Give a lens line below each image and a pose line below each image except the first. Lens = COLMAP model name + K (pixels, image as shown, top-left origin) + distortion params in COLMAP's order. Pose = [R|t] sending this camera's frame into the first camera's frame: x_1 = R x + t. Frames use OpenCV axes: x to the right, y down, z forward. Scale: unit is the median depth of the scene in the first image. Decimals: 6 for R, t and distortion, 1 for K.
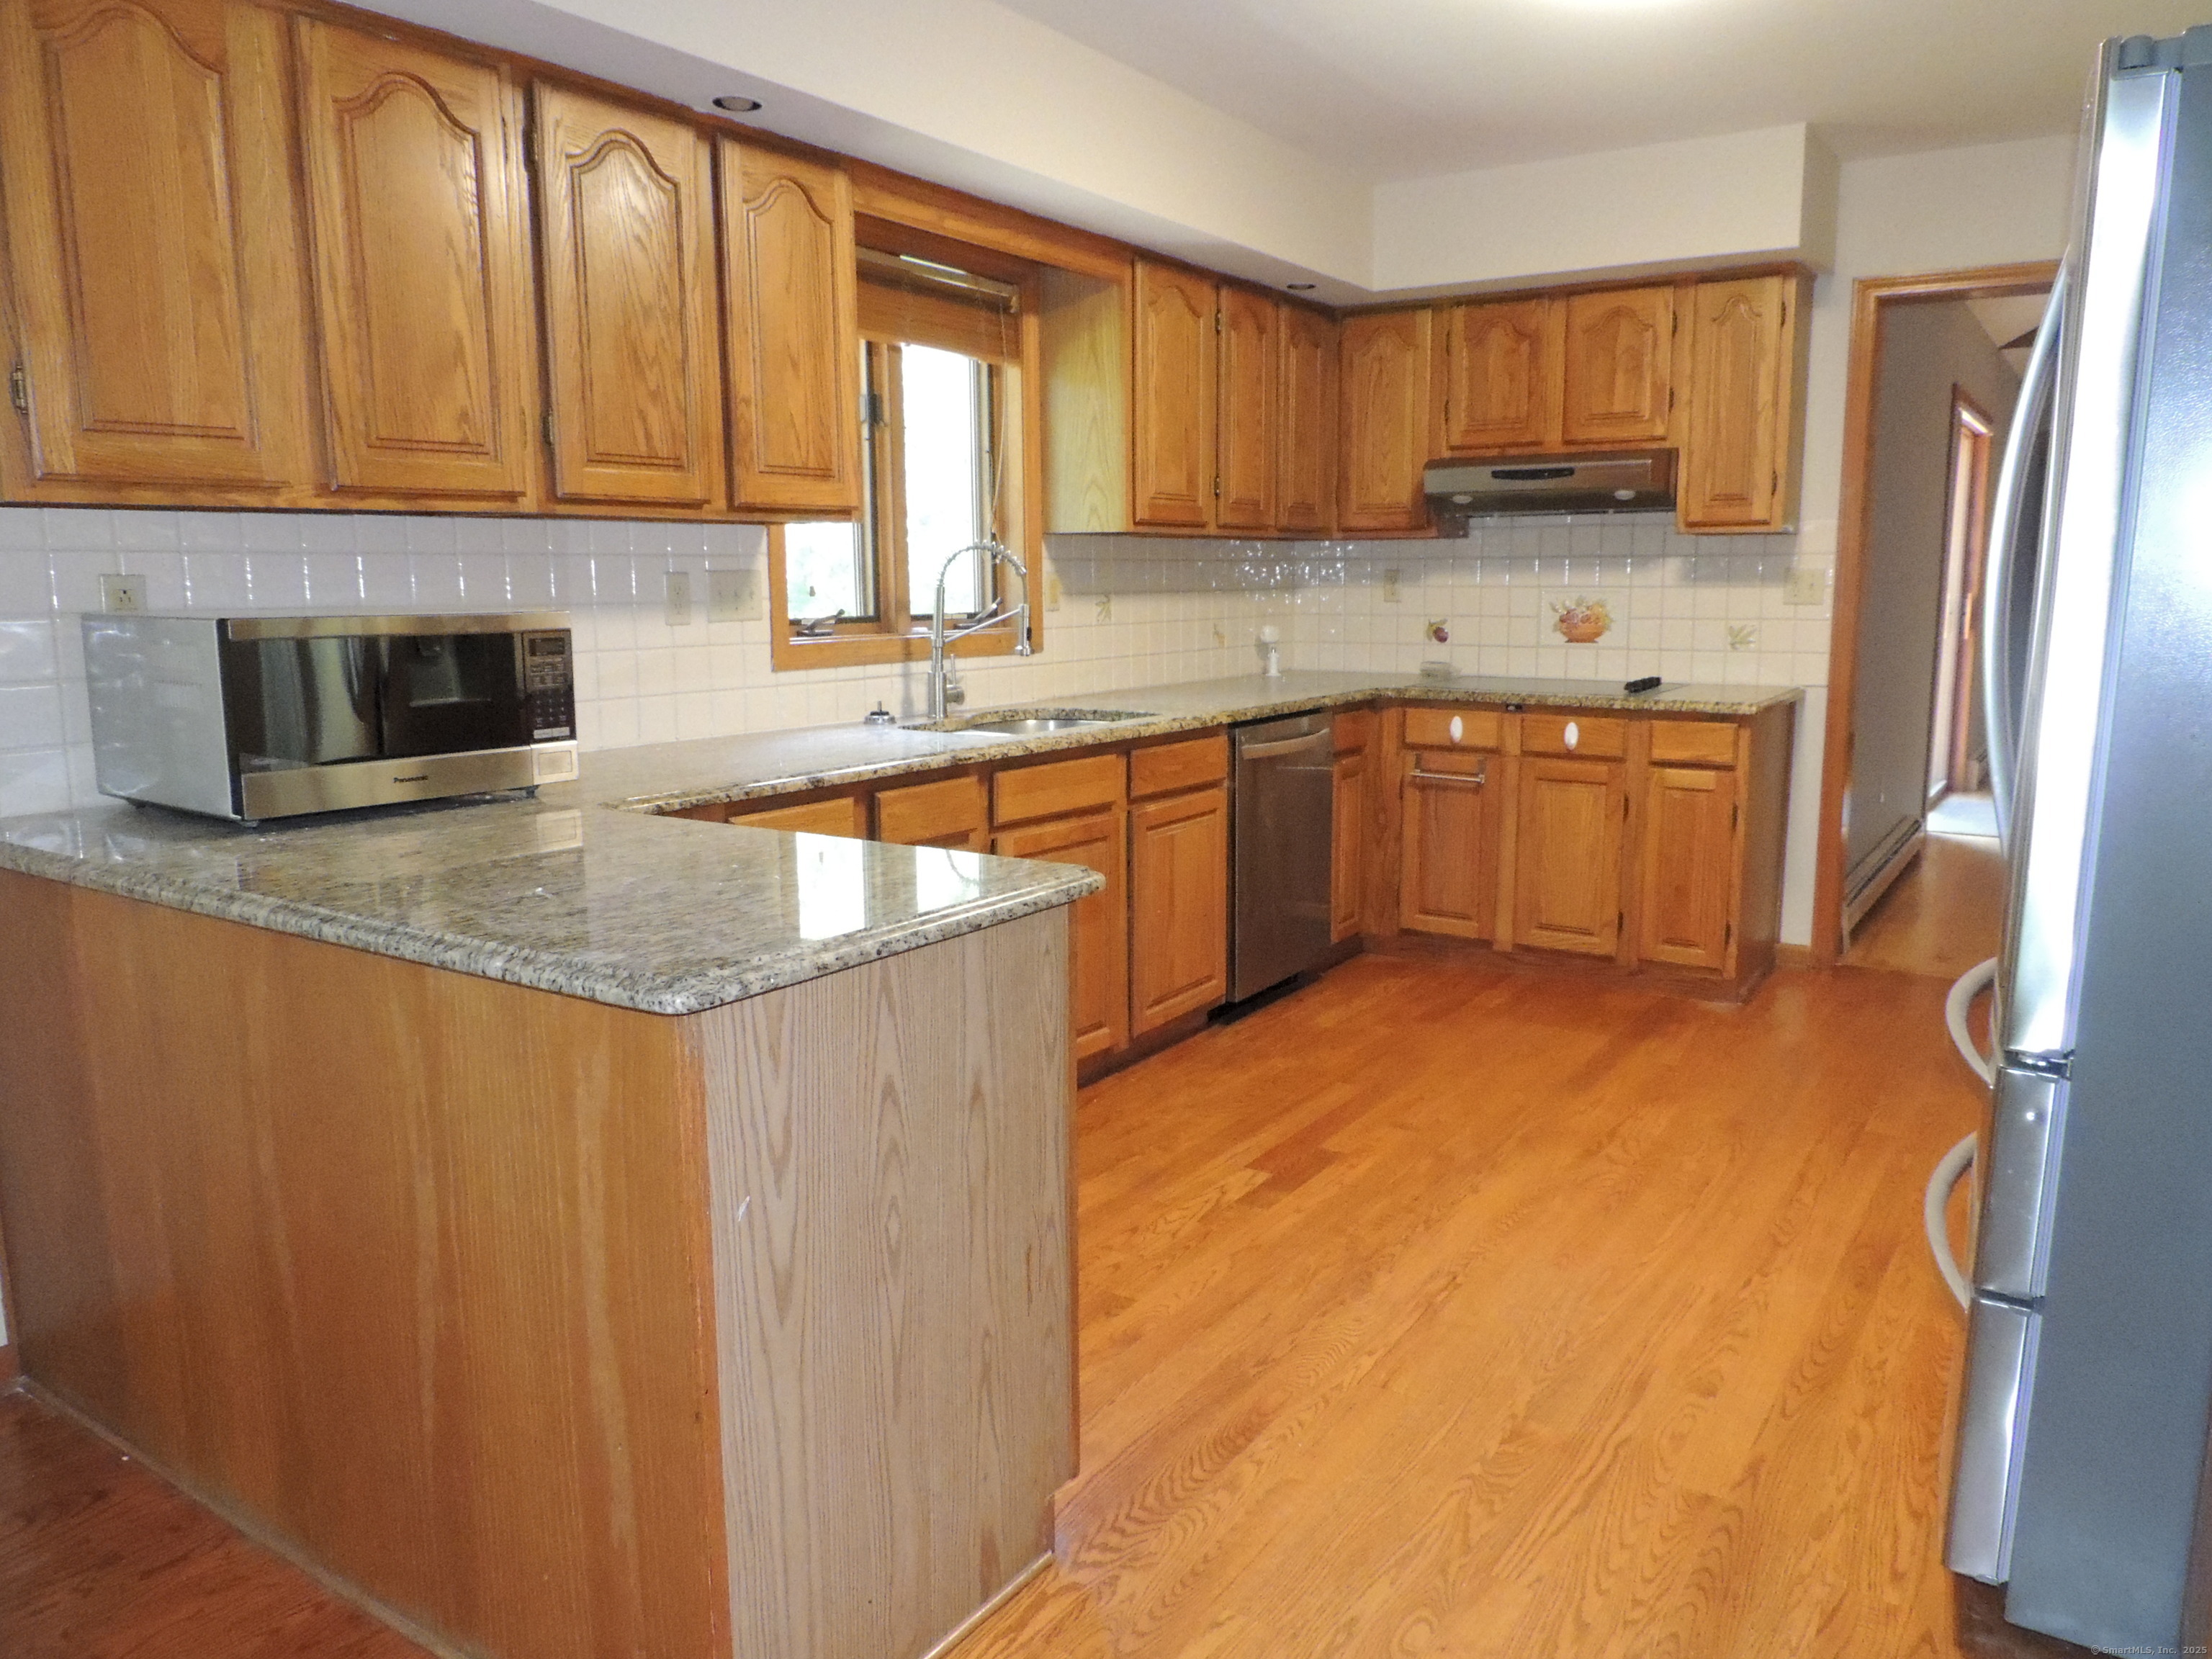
lens RADIAL K [[1584.6, 0, 1106.1], [0, 1584.6, 835.7], [0, 0, 1]] dist [-0.018206, -0.000218]
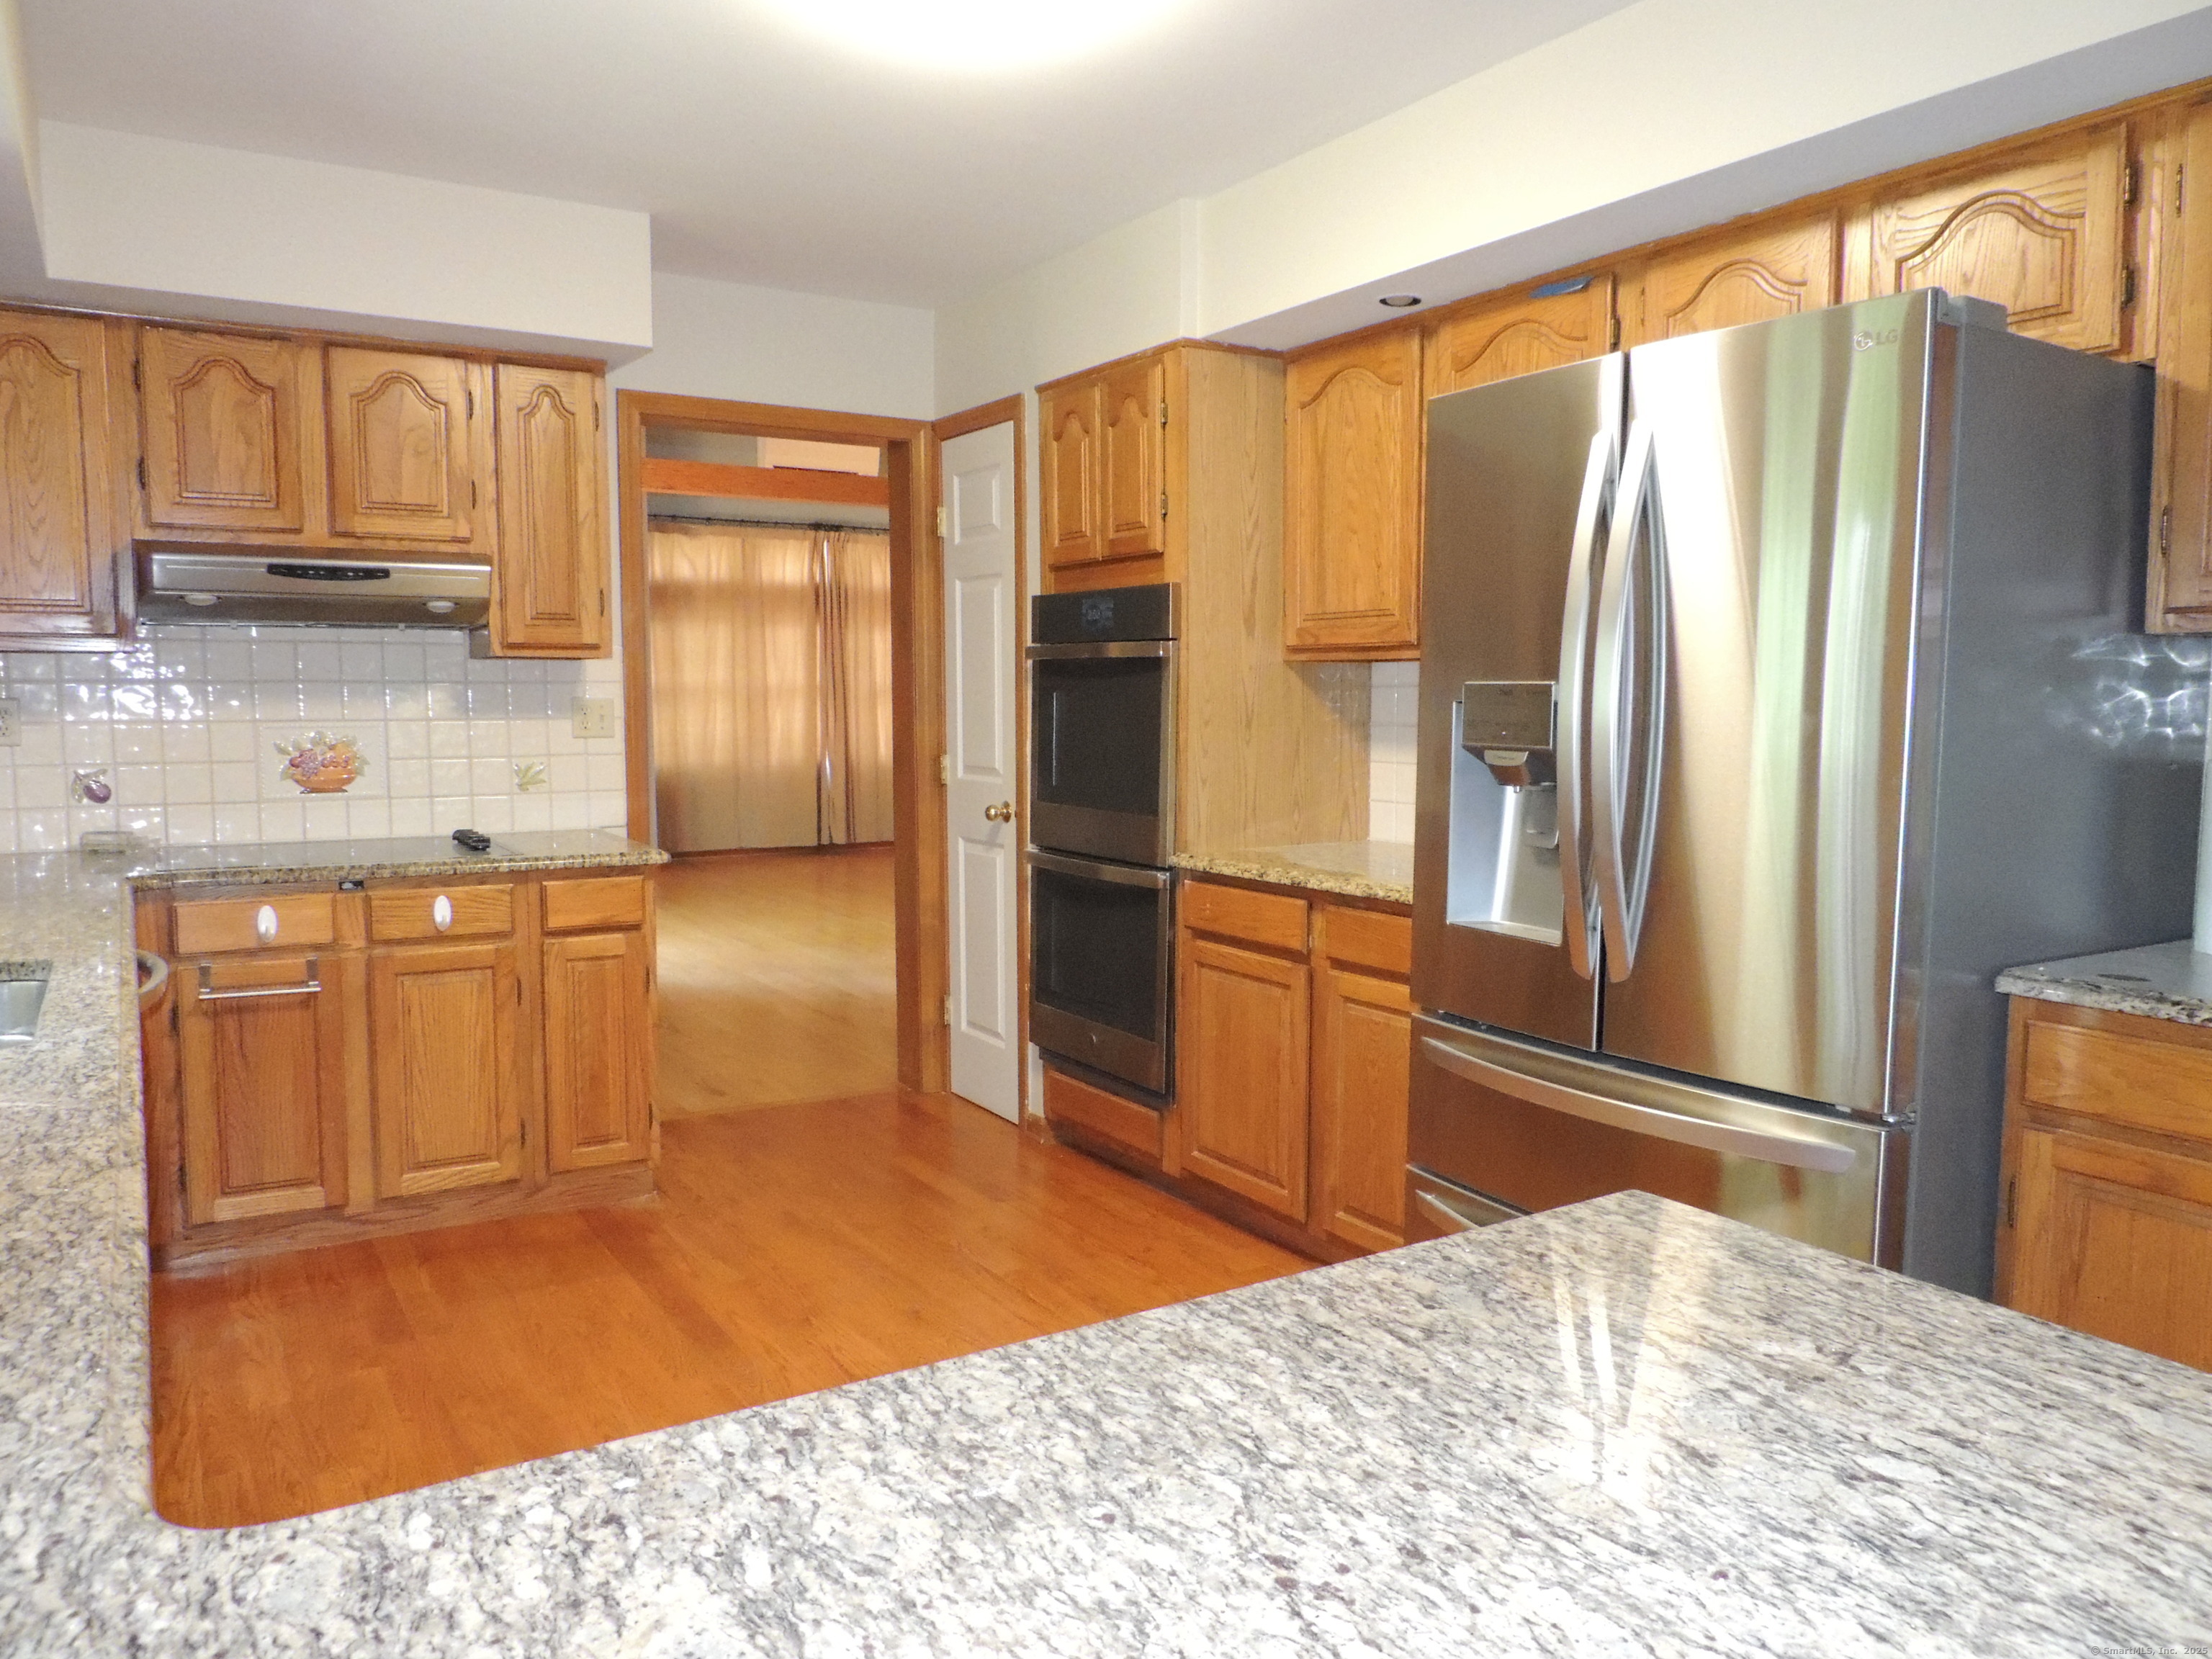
lens RADIAL K [[1584.6, 0, 1106.1], [0, 1584.6, 835.7], [0, 0, 1]] dist [-0.018206, -0.000218]
pose [[0.408903, -0.073476, 0.909615, -0.273864], [0.144857, 0.989342, 0.014798, -0.064884], [-0.901008, 0.125712, 0.415189, 0.383845]]
